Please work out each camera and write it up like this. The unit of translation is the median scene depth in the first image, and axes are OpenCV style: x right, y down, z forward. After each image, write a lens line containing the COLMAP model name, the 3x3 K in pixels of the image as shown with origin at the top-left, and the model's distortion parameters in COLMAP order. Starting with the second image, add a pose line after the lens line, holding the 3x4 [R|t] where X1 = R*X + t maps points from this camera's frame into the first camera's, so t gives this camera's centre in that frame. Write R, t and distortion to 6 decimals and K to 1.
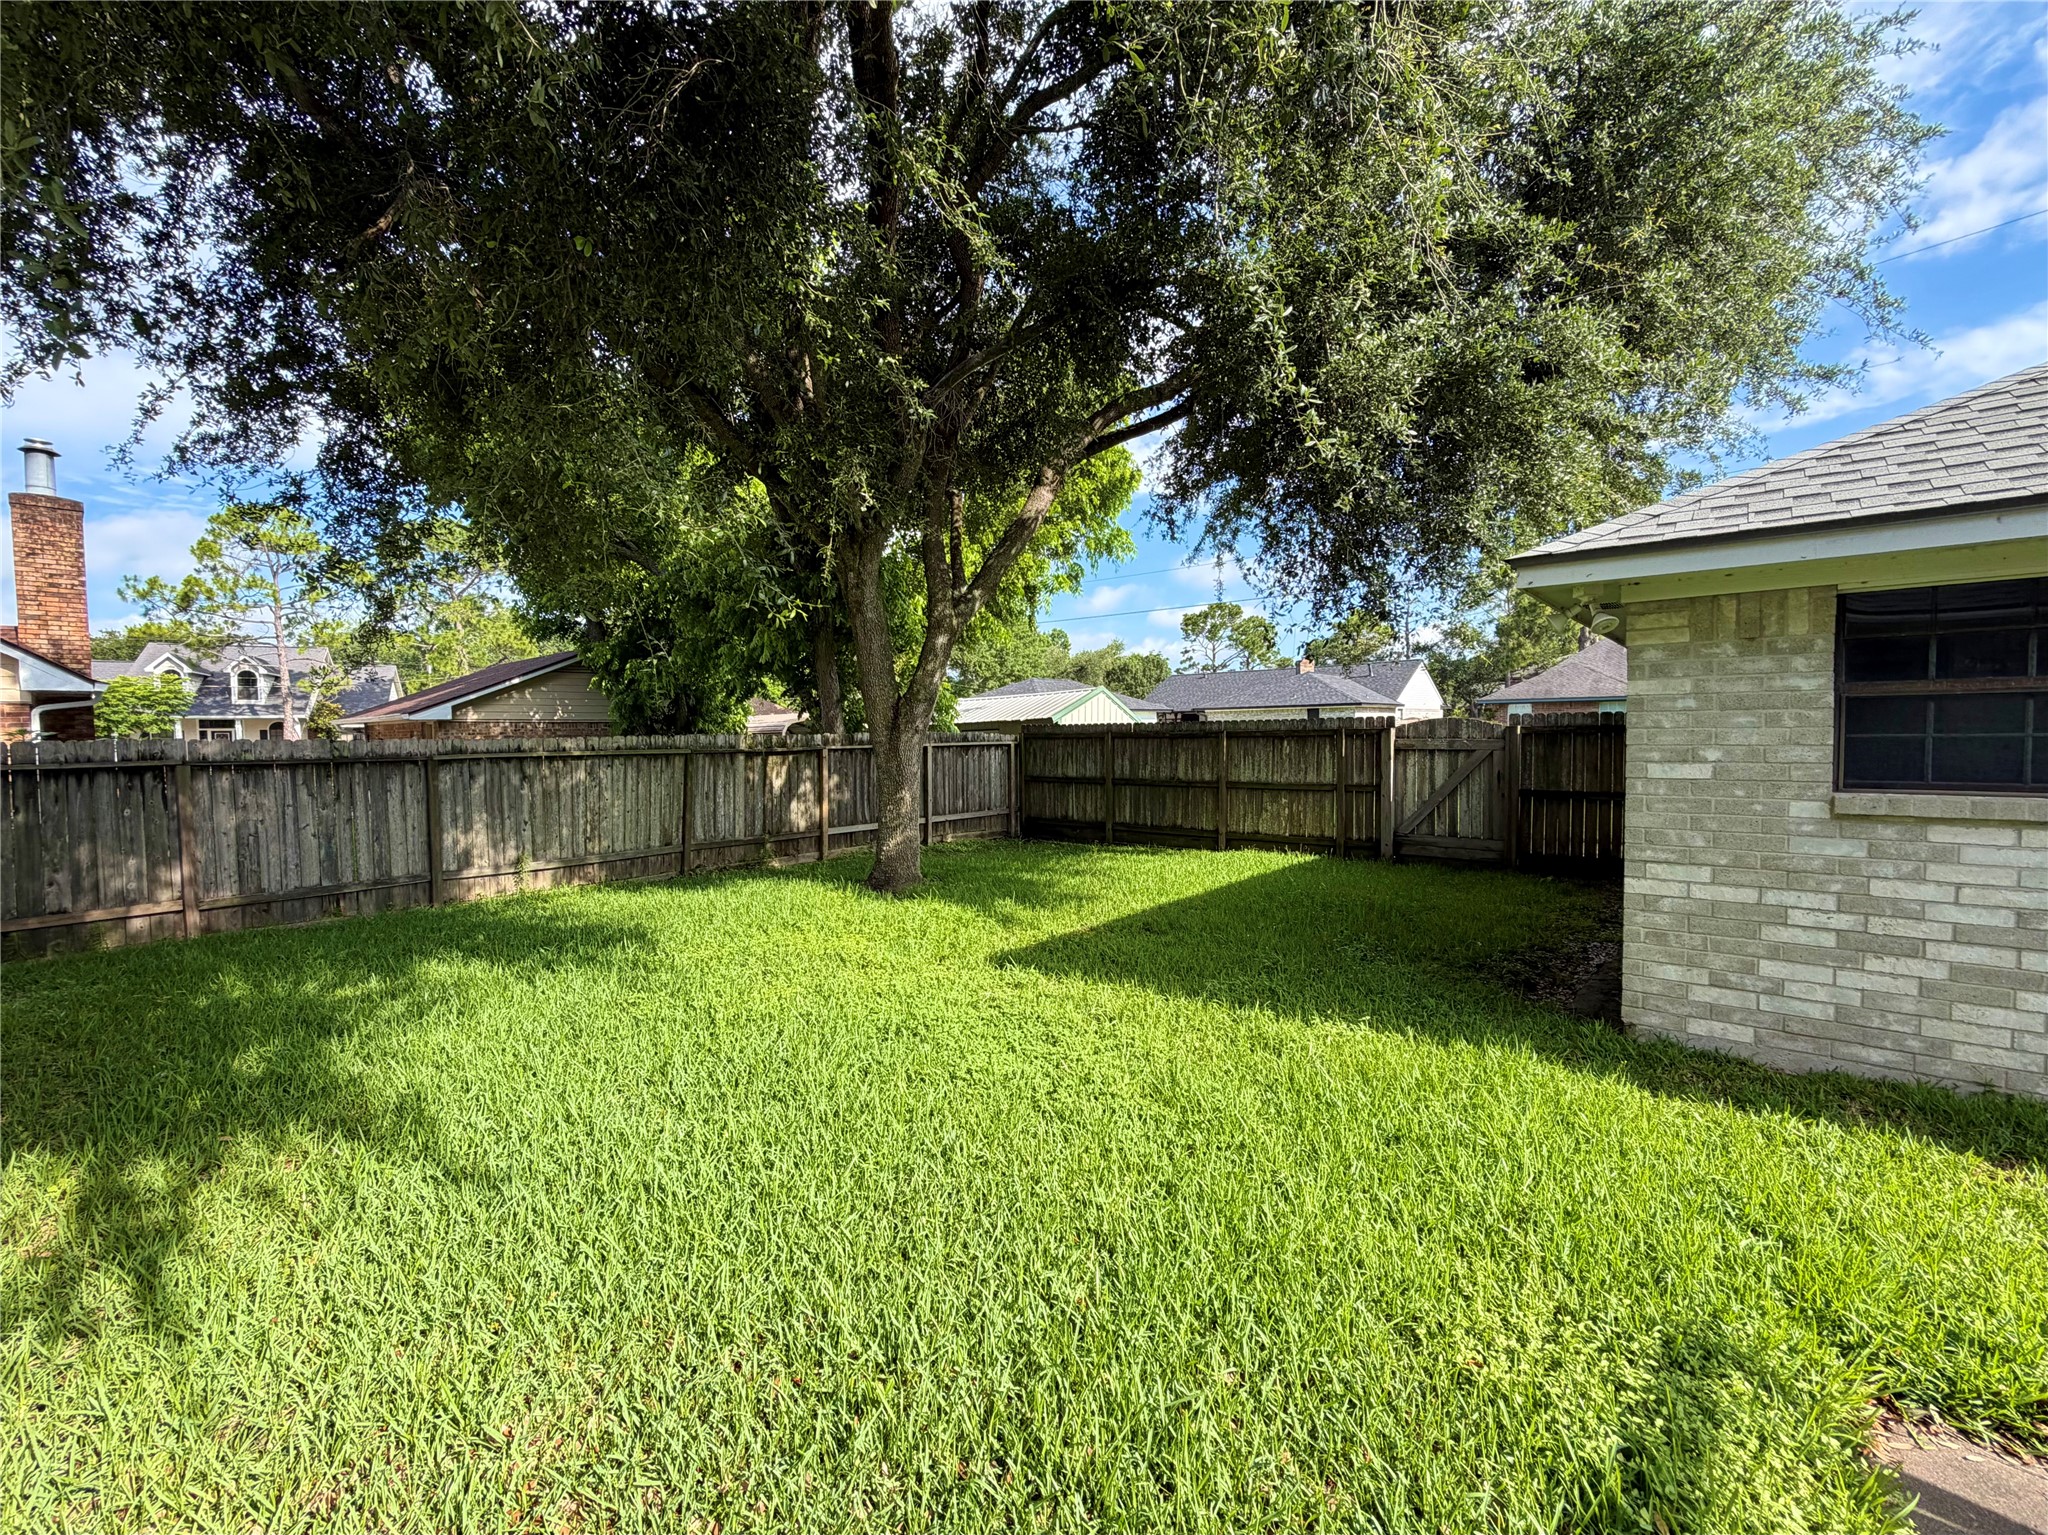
lens RADIAL K [[815.6, 0, 1026.1], [0, 815.6, 767.2], [0, 0, 1]] dist [0.001276, 0.000617]
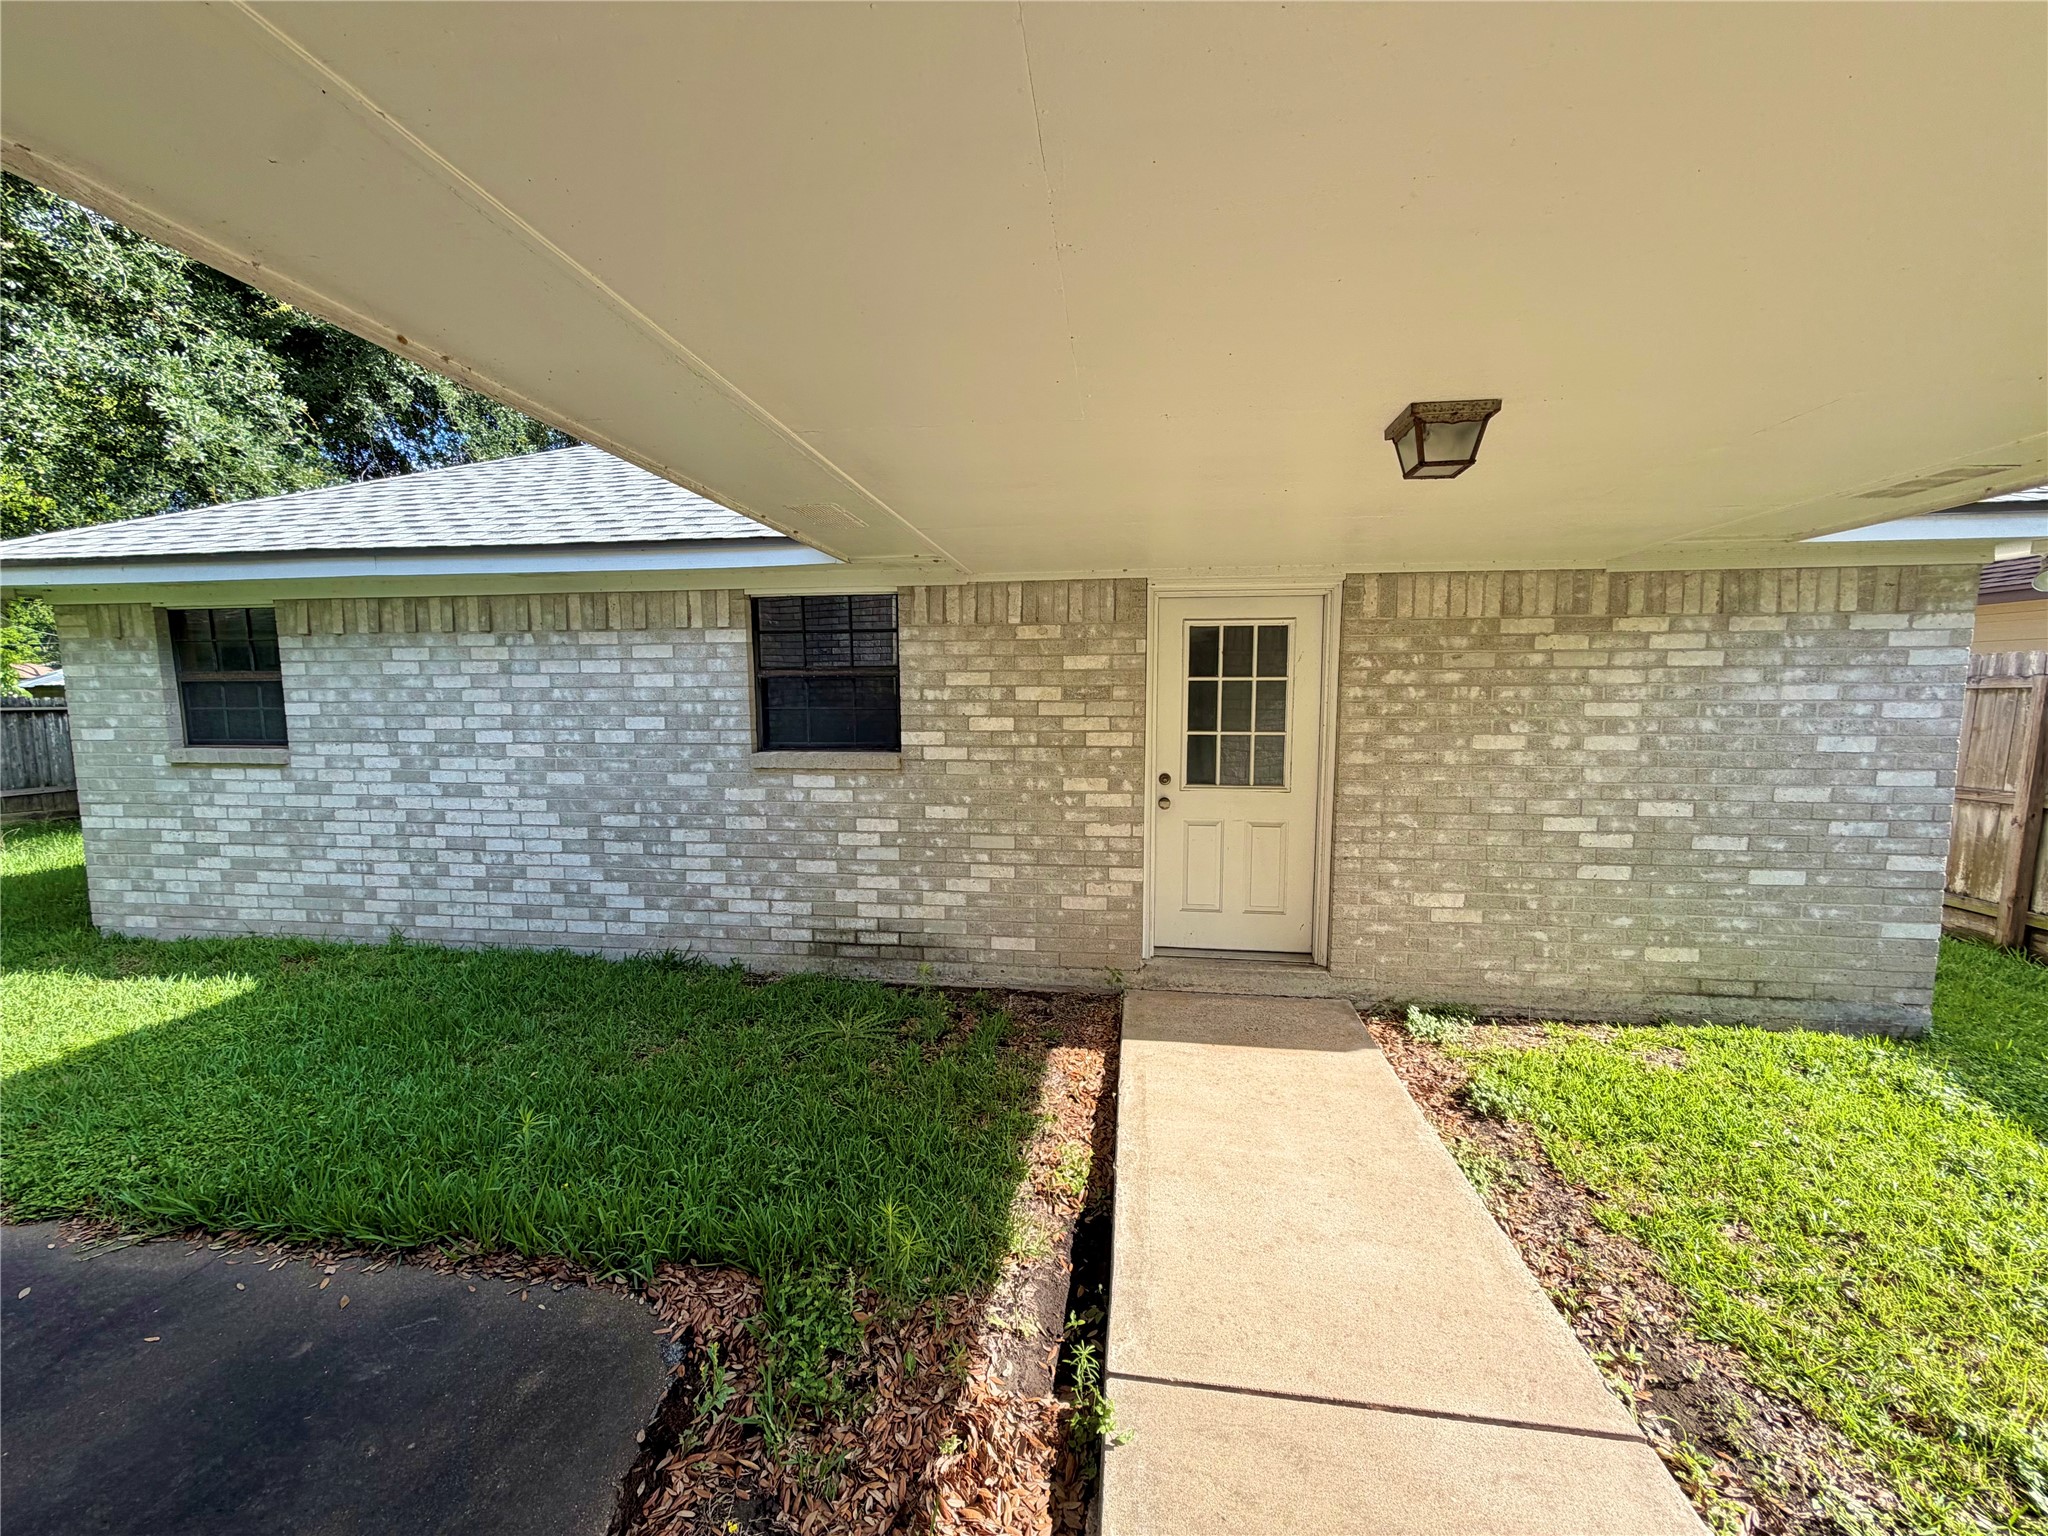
lens RADIAL K [[815.6, 0, 1016.9], [0, 815.6, 770.7], [0, 0, 1]] dist [0.001276, 0.000617]
pose [[0.846838, -0.048147, 0.529668, 1.468930], [0.016214, 0.997768, 0.064775, 0.001618], [-0.531604, -0.046266, 0.845728, -1.003207]]
